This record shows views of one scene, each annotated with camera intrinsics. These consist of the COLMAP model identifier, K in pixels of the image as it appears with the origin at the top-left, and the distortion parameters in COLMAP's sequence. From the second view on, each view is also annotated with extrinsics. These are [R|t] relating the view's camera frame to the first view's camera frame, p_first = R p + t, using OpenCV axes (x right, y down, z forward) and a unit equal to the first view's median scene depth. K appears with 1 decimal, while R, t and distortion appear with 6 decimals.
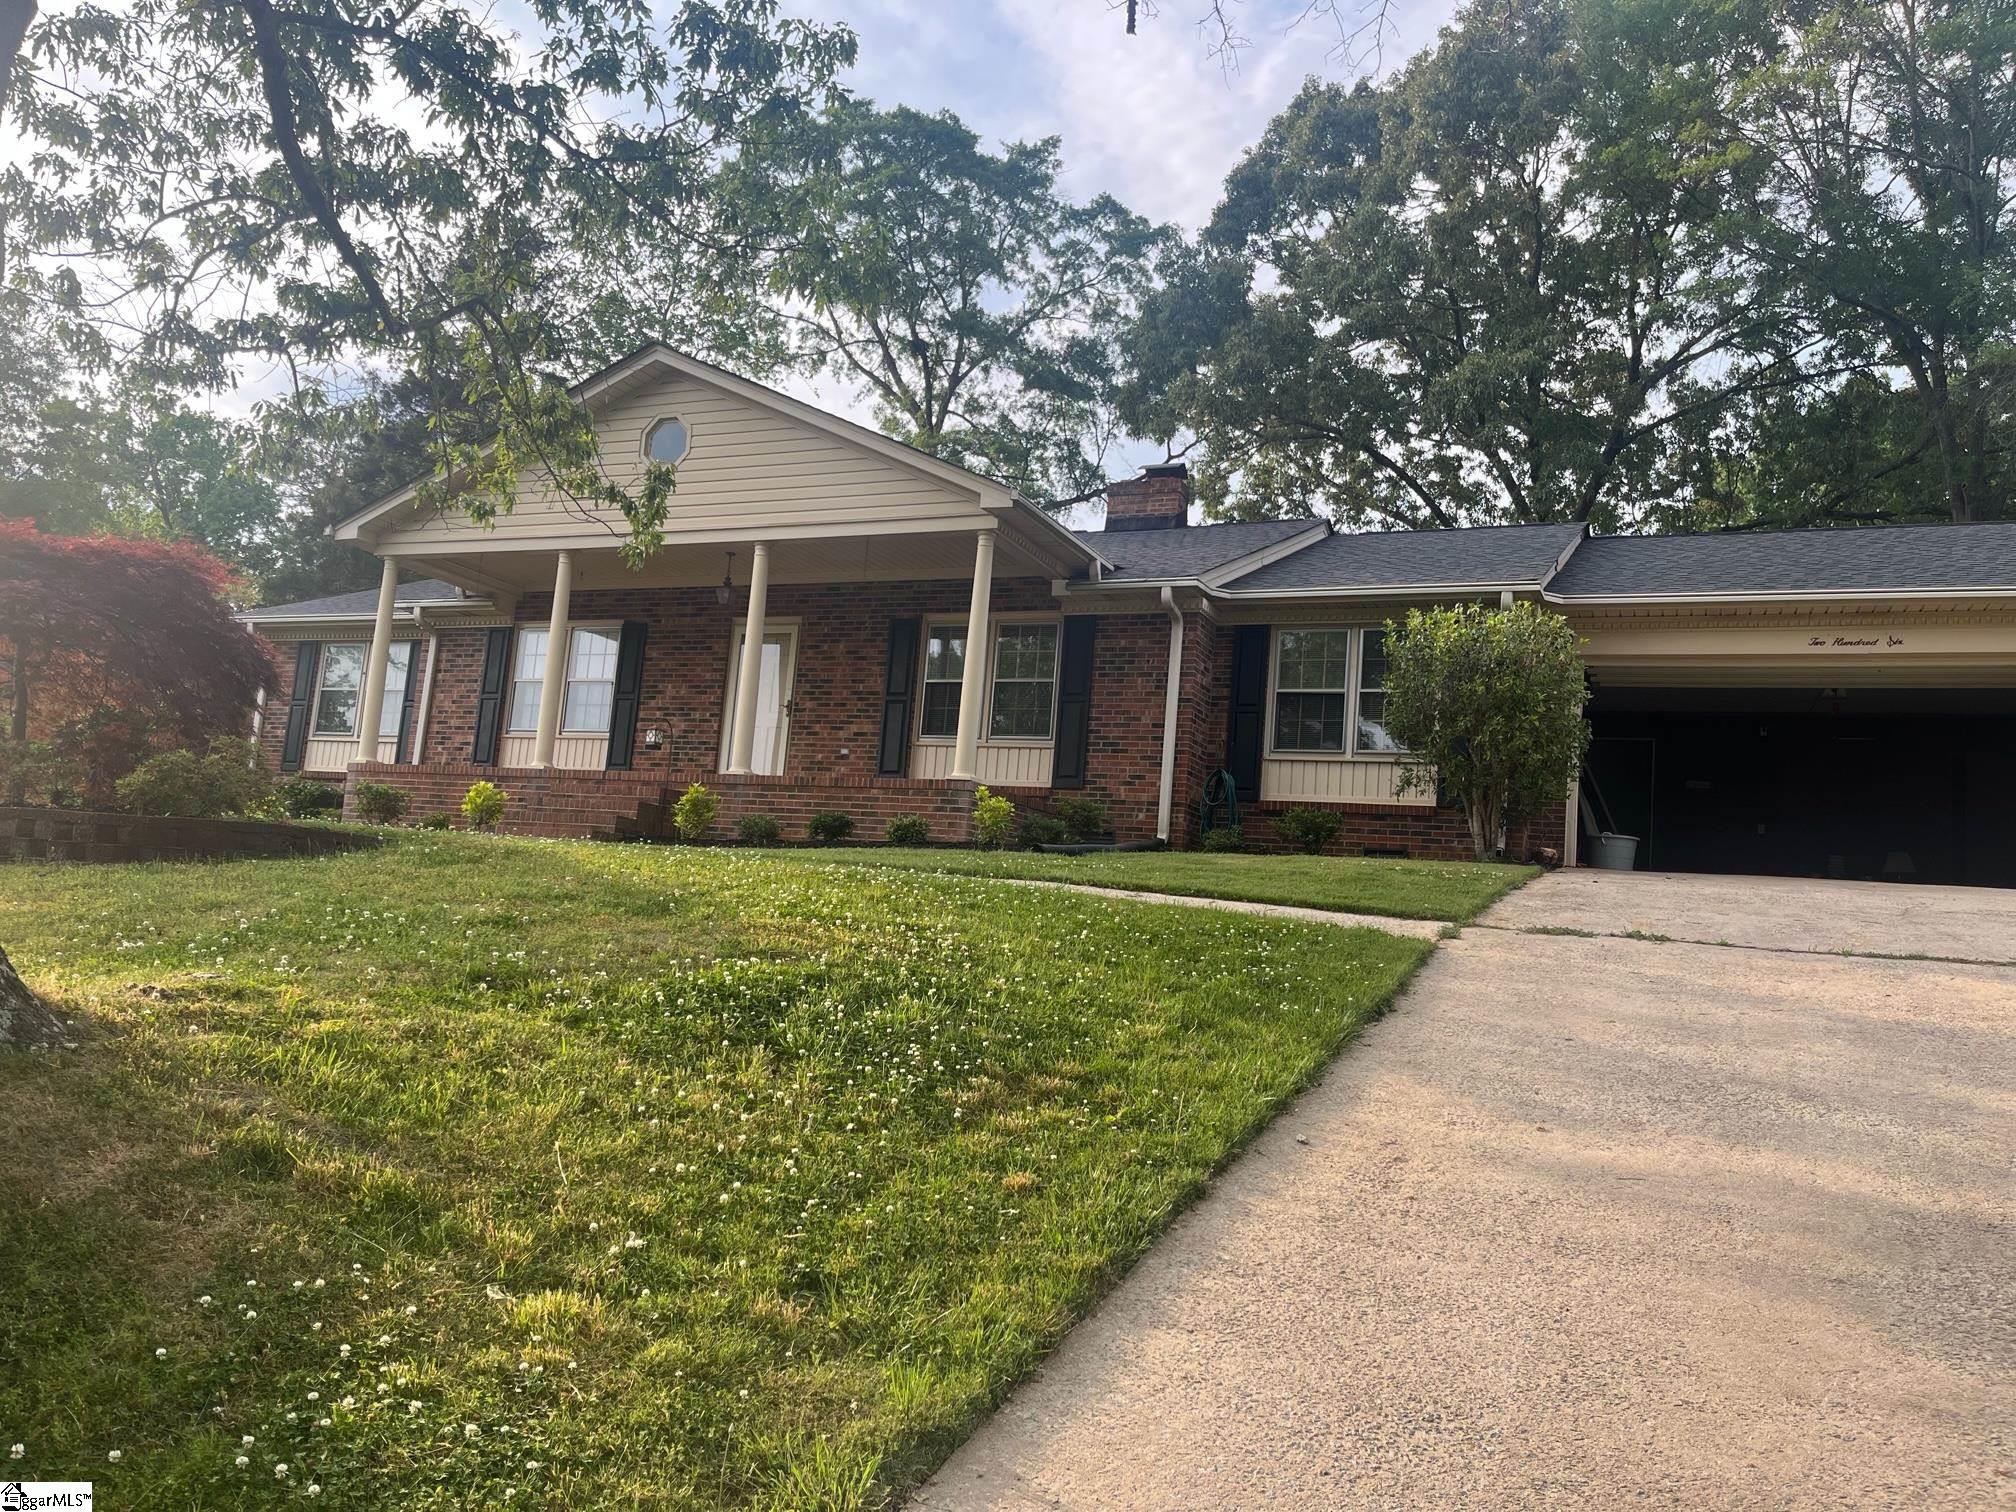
lens RADIAL K [[1528.7, 0, 1026.6], [0, 1528.7, 765.8], [0, 0, 1]] dist [0.060915, -0.075502]
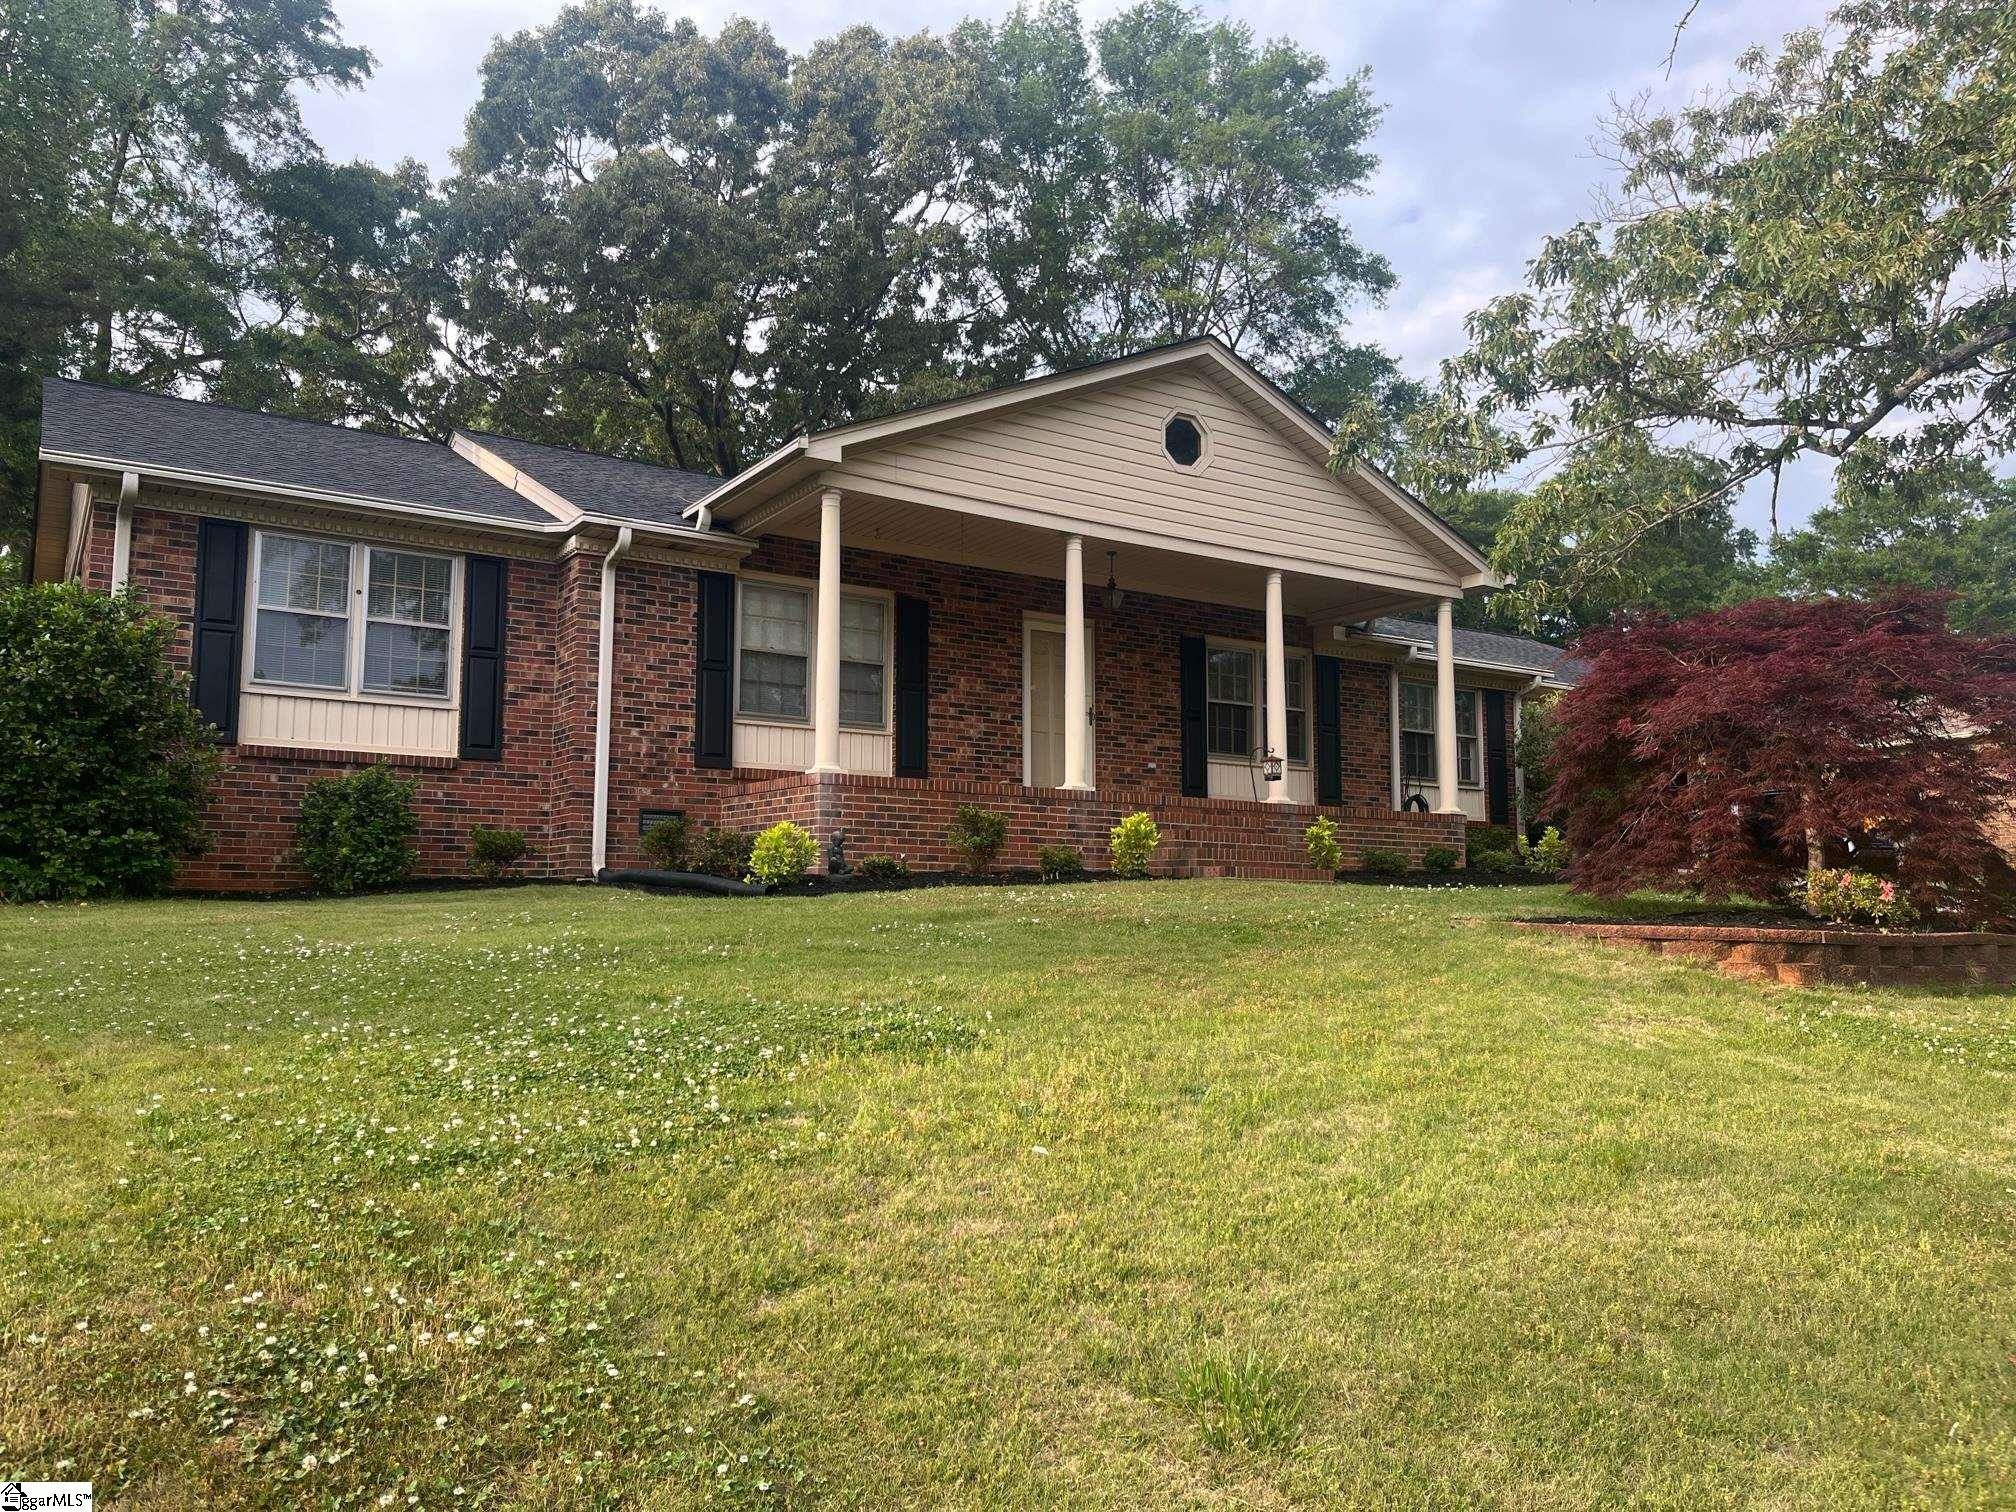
lens RADIAL K [[1528.7, 0, 1026.6], [0, 1528.7, 765.8], [0, 0, 1]] dist [0.060915, -0.075502]
pose [[0.543171, 0.016279, 0.839464, -0.882272], [-0.061999, 0.997860, 0.020765, -0.021851], [-0.837330, -0.063325, 0.543018, 0.465442]]
